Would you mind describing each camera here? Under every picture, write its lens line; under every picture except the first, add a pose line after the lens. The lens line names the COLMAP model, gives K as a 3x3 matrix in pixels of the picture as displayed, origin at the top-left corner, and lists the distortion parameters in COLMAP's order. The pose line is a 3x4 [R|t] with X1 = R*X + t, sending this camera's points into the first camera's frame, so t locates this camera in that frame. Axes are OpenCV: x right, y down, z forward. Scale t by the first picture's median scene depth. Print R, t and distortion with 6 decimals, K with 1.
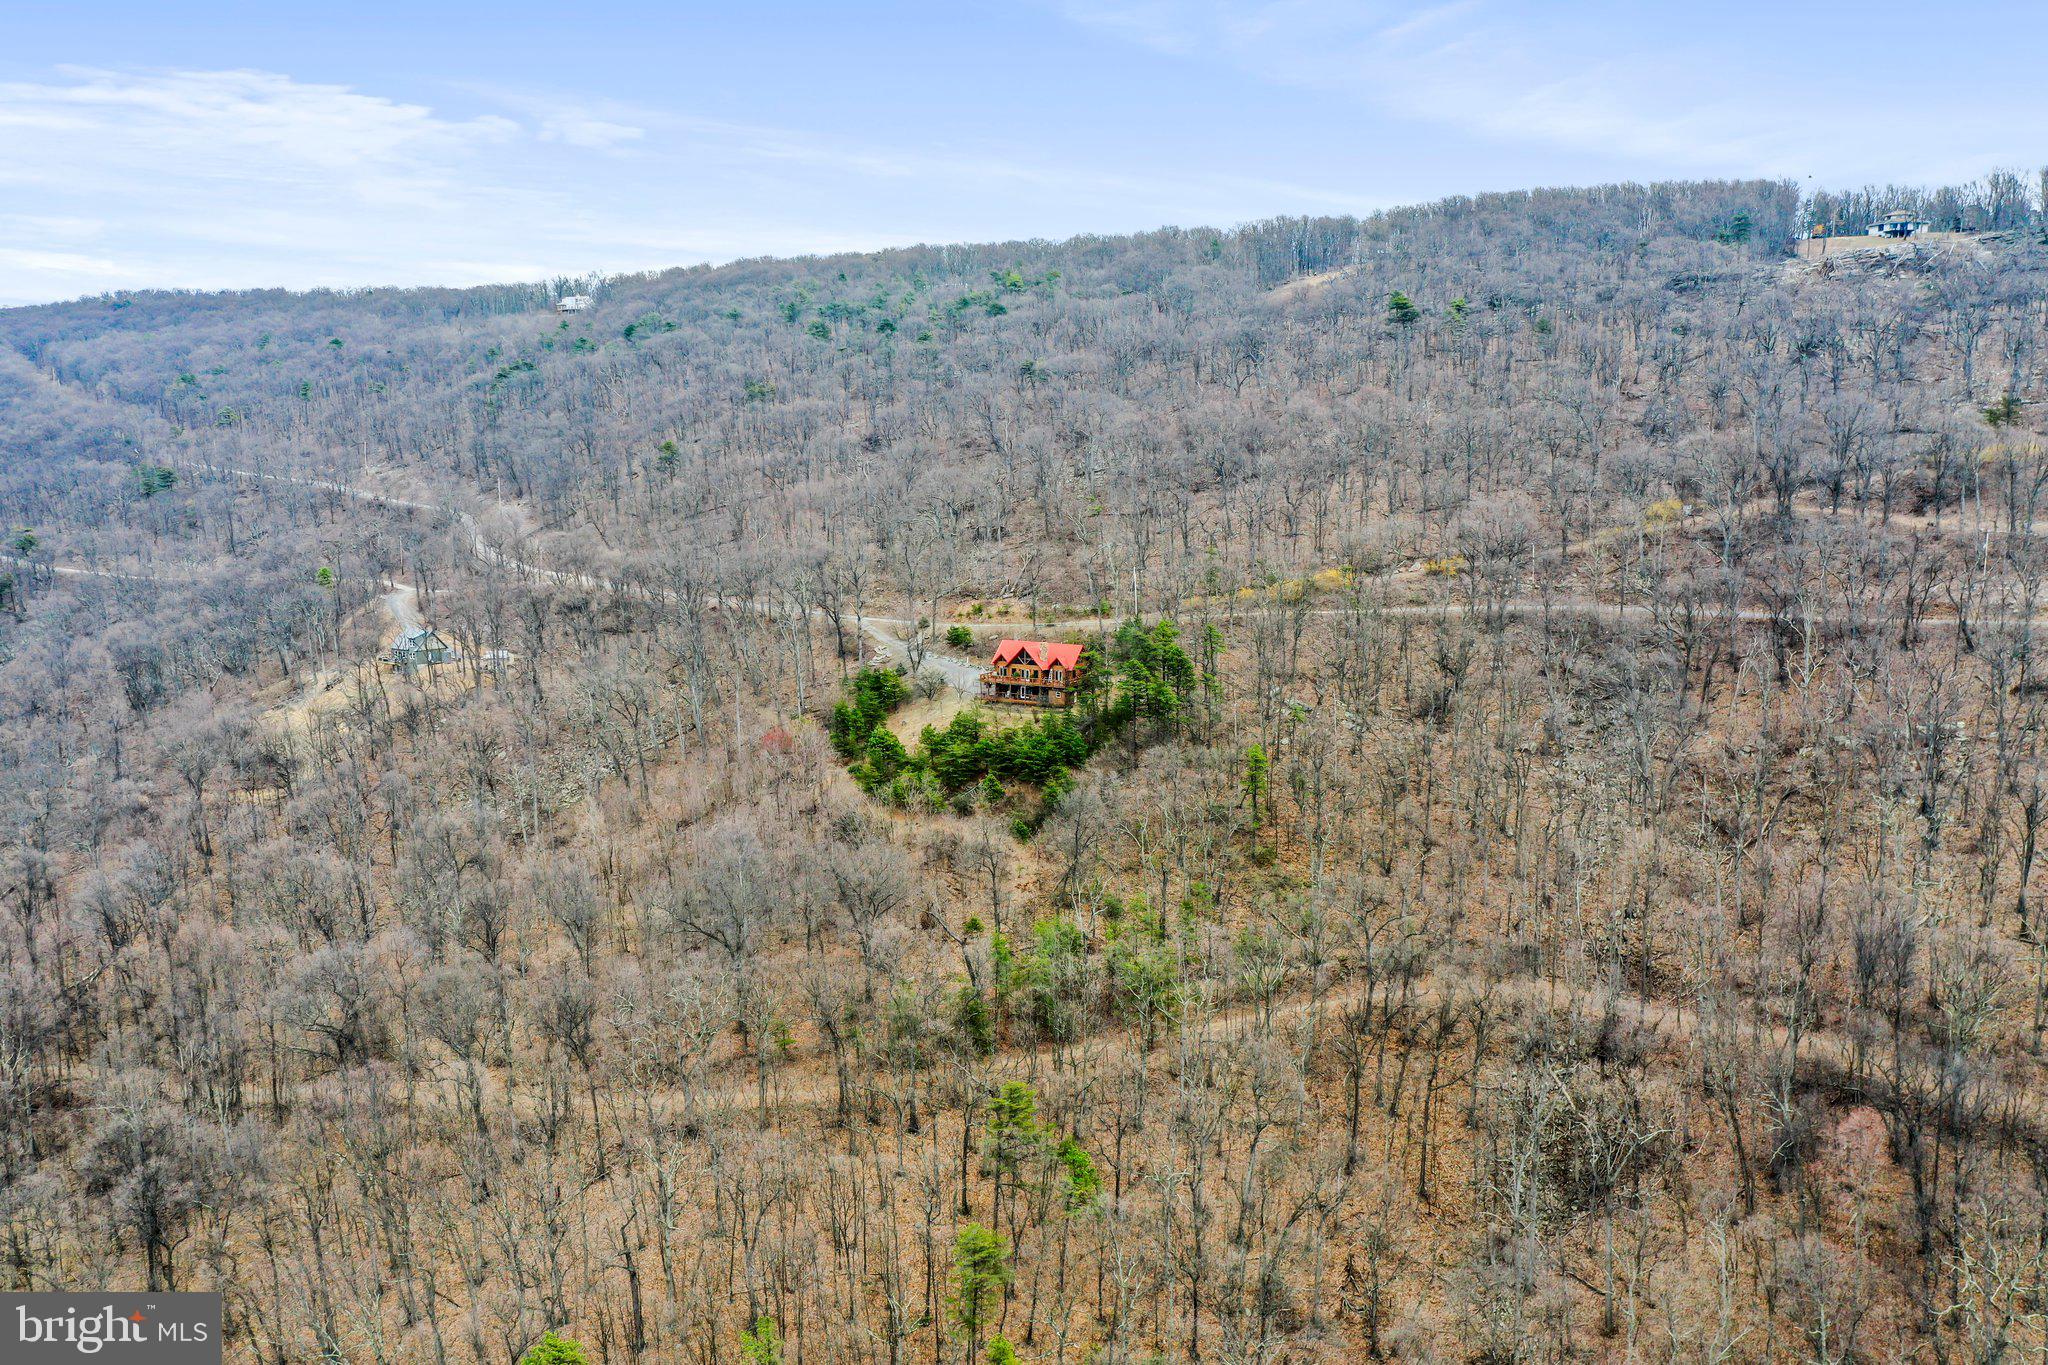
lens RADIAL K [[1663.0, 0, 990.4], [0, 1663.0, 635.9], [0, 0, 1]] dist [-0.004285, -0.015613]
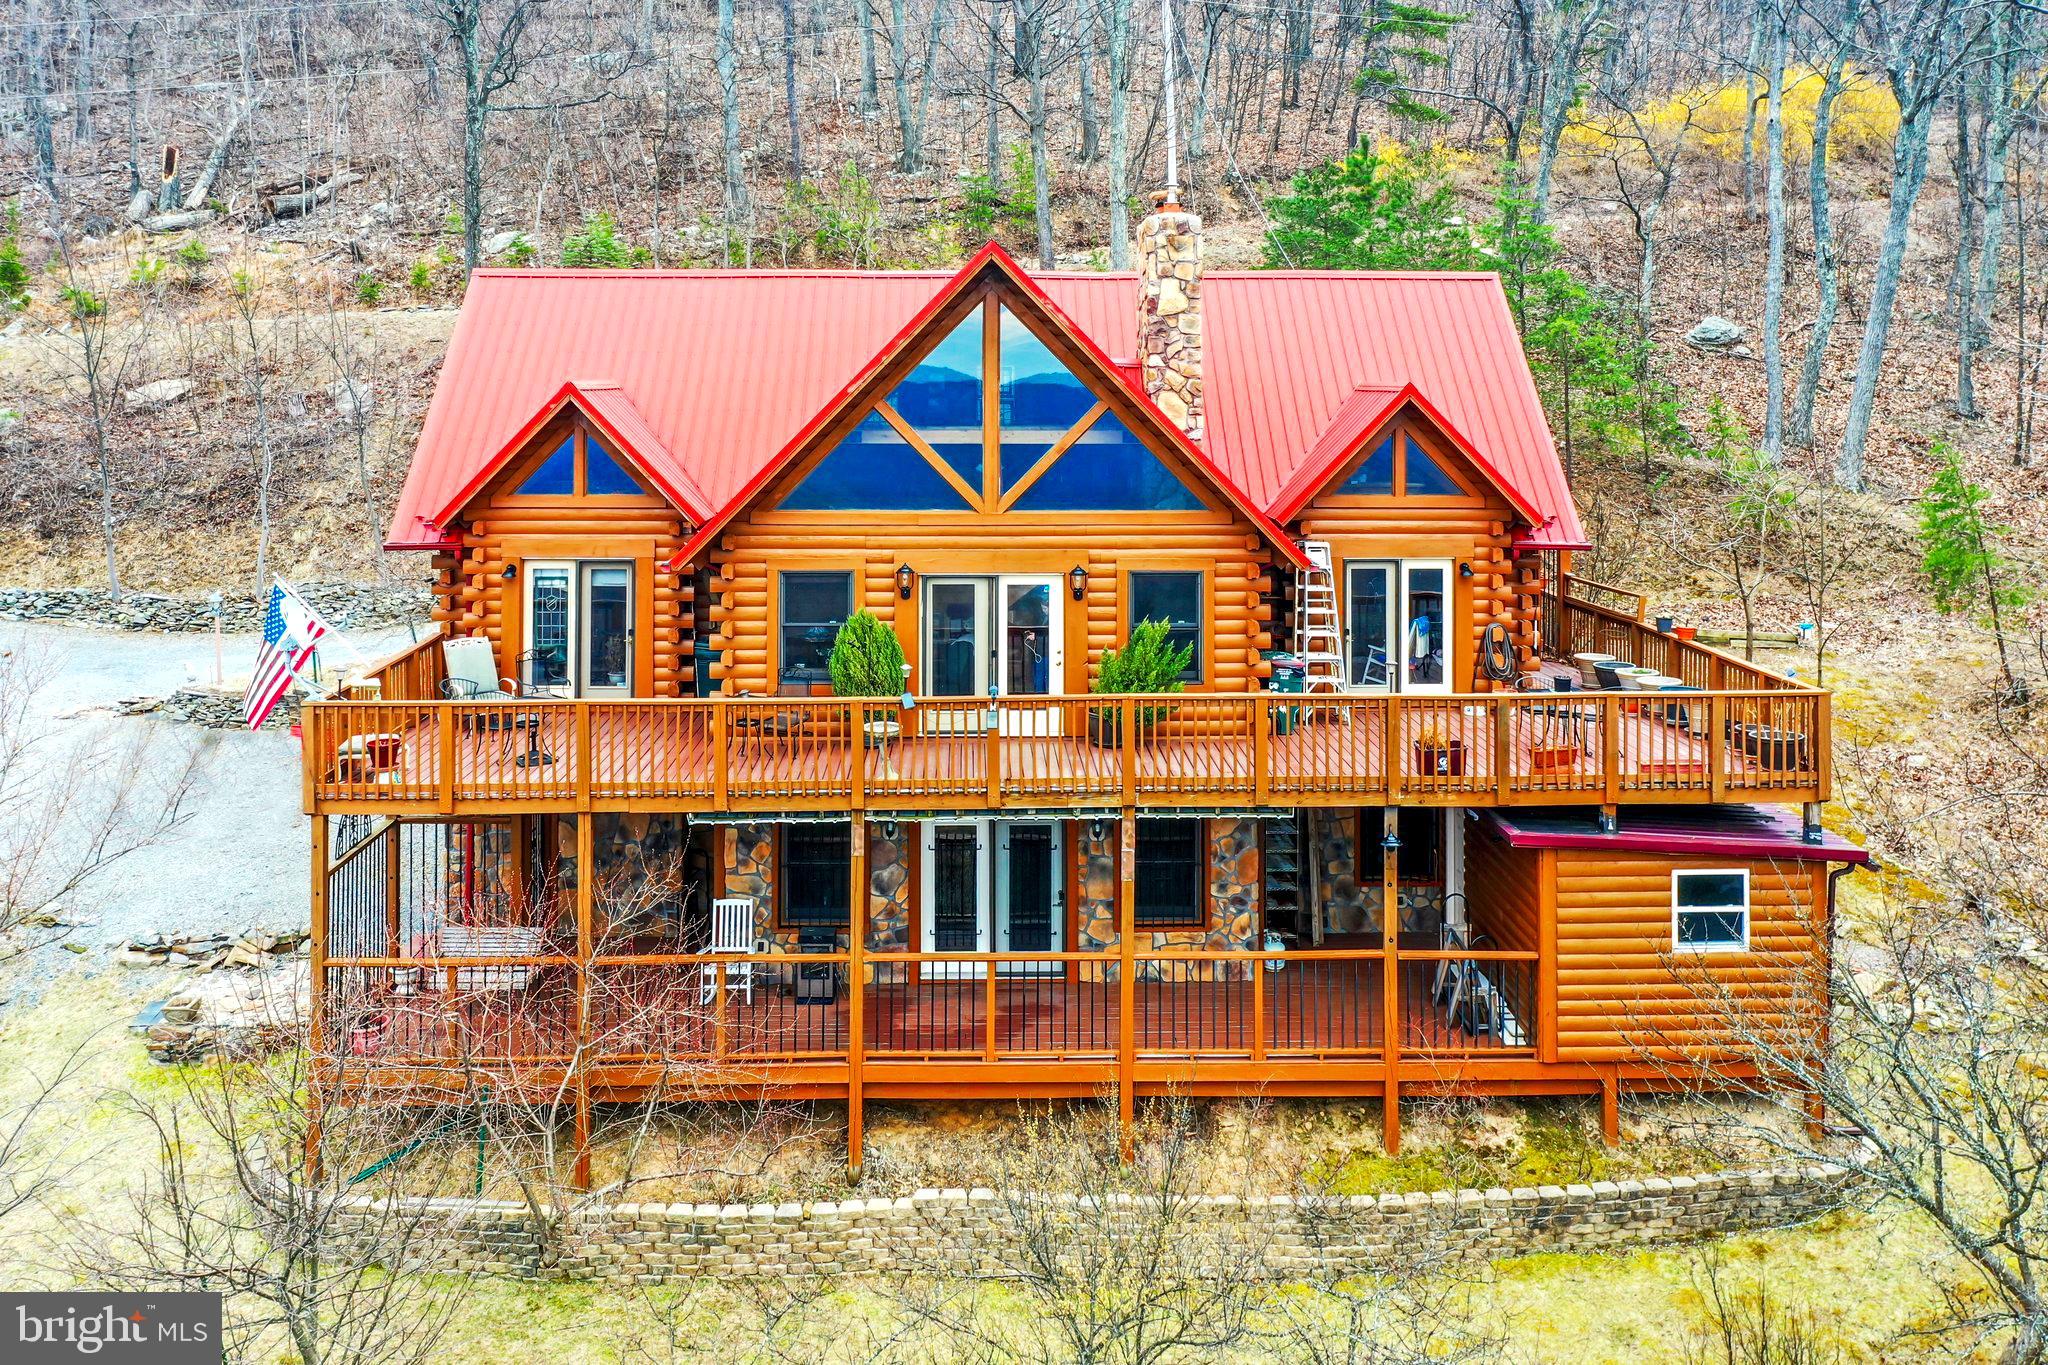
lens RADIAL K [[1716.7, 0, 1014.8], [0, 1716.7, 327.9], [0, 0, 1]] dist [-0.002192, -0.002005]
pose [[0.835117, 0.020150, 0.549704, -0.017505], [0.052335, 0.991885, -0.115867, 0.015683], [-0.547577, 0.125531, 0.827285, 0.823311]]
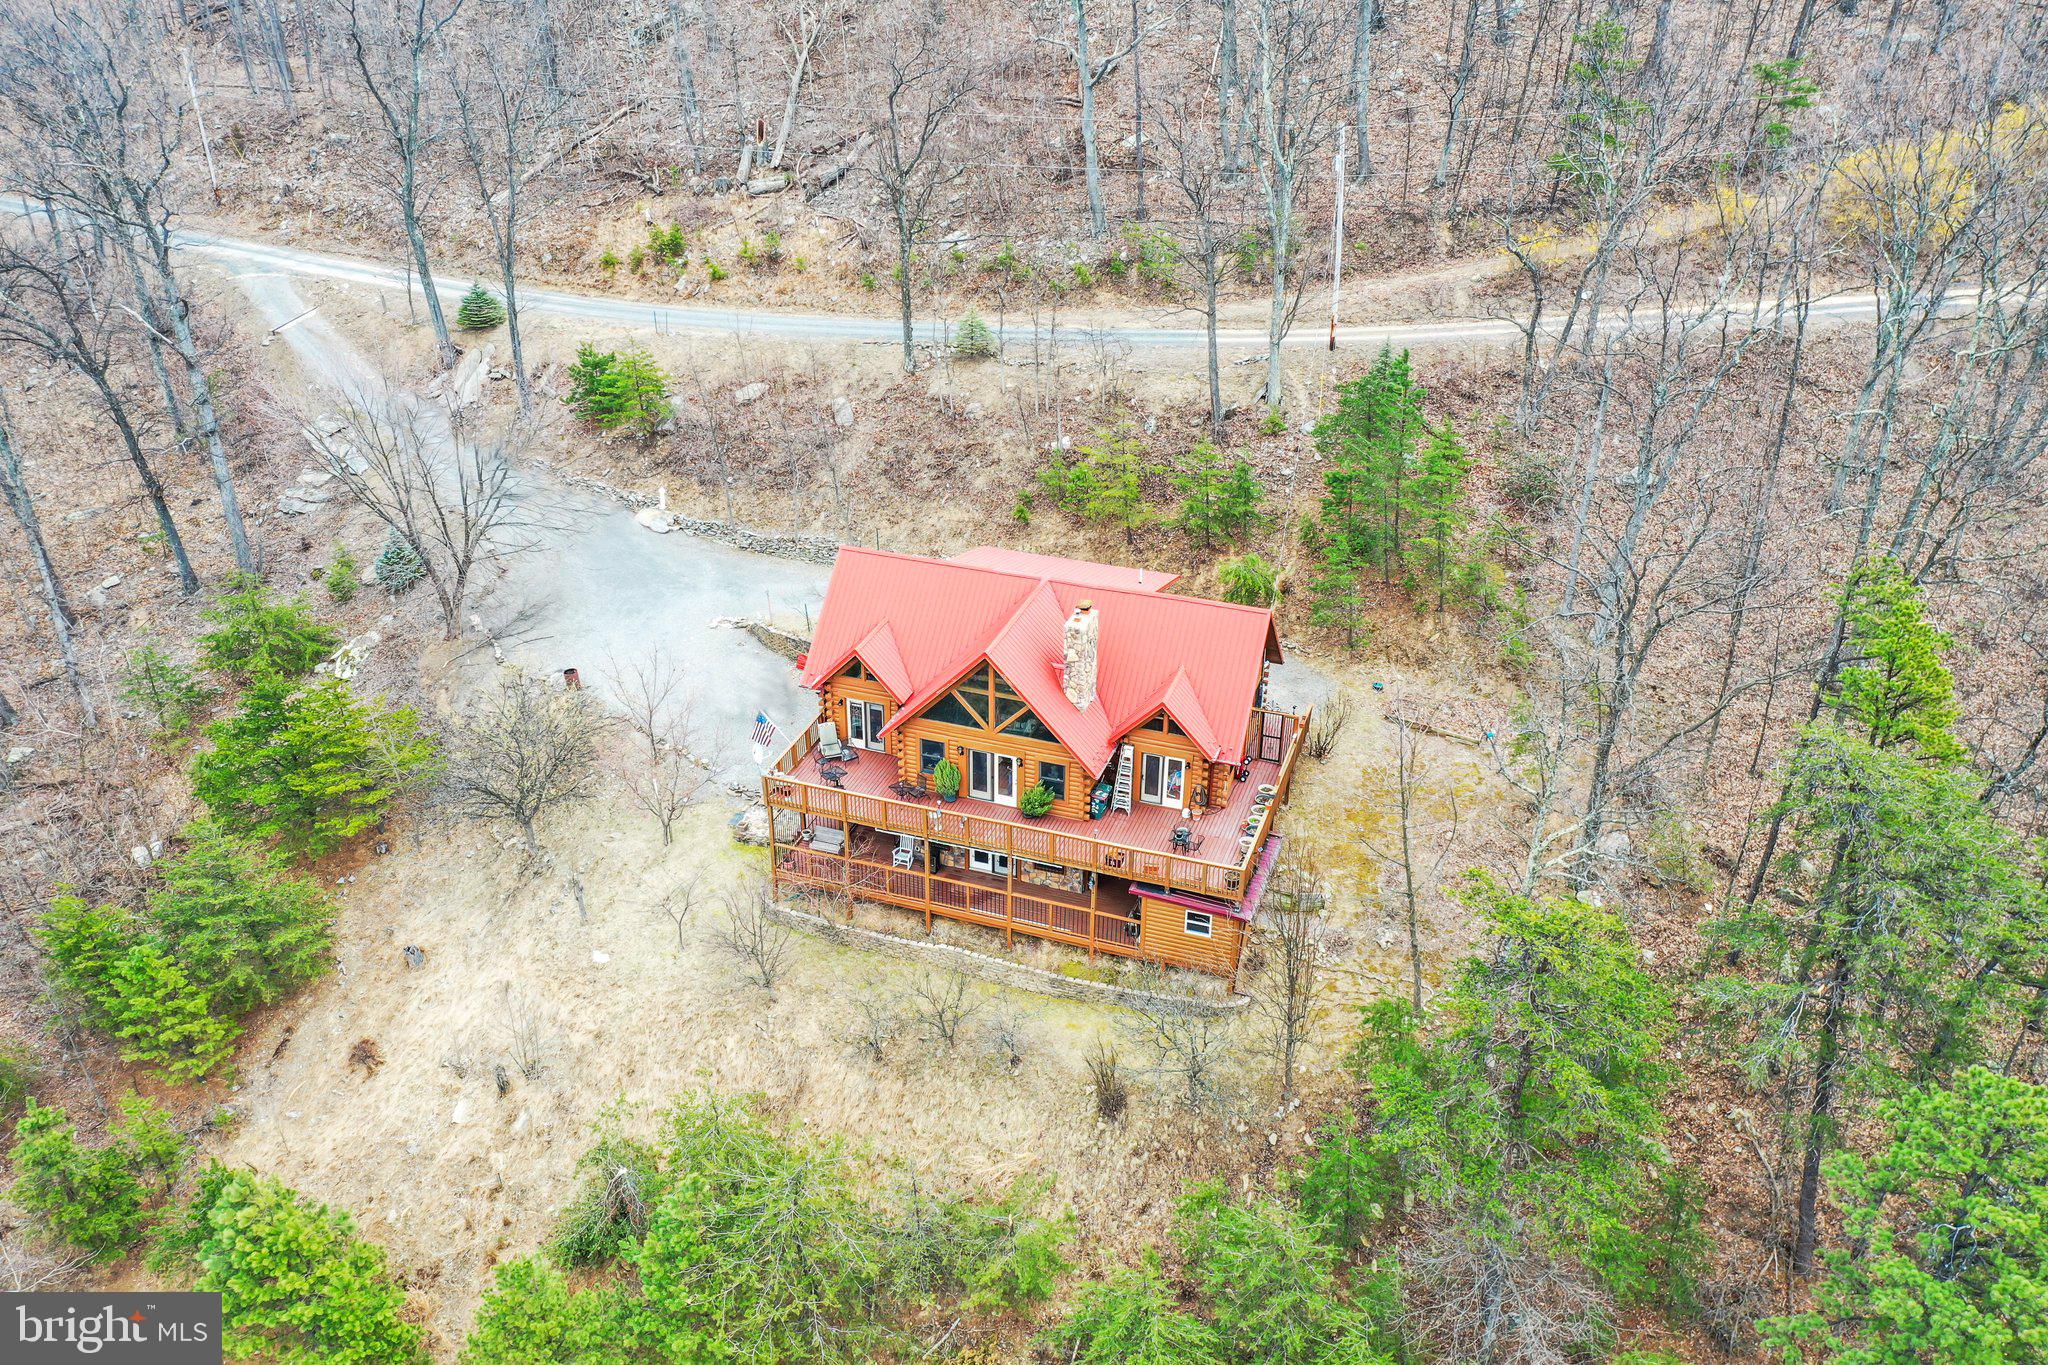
lens RADIAL K [[1663.0, 0, 990.4], [0, 1663.0, 635.9], [0, 0, 1]] dist [-0.004285, -0.015613]
pose [[0.978119, -0.089557, 0.187782, -0.013680], [0.017715, 0.935179, 0.353731, -0.055030], [-0.207289, -0.342665, 0.916303, 0.724852]]
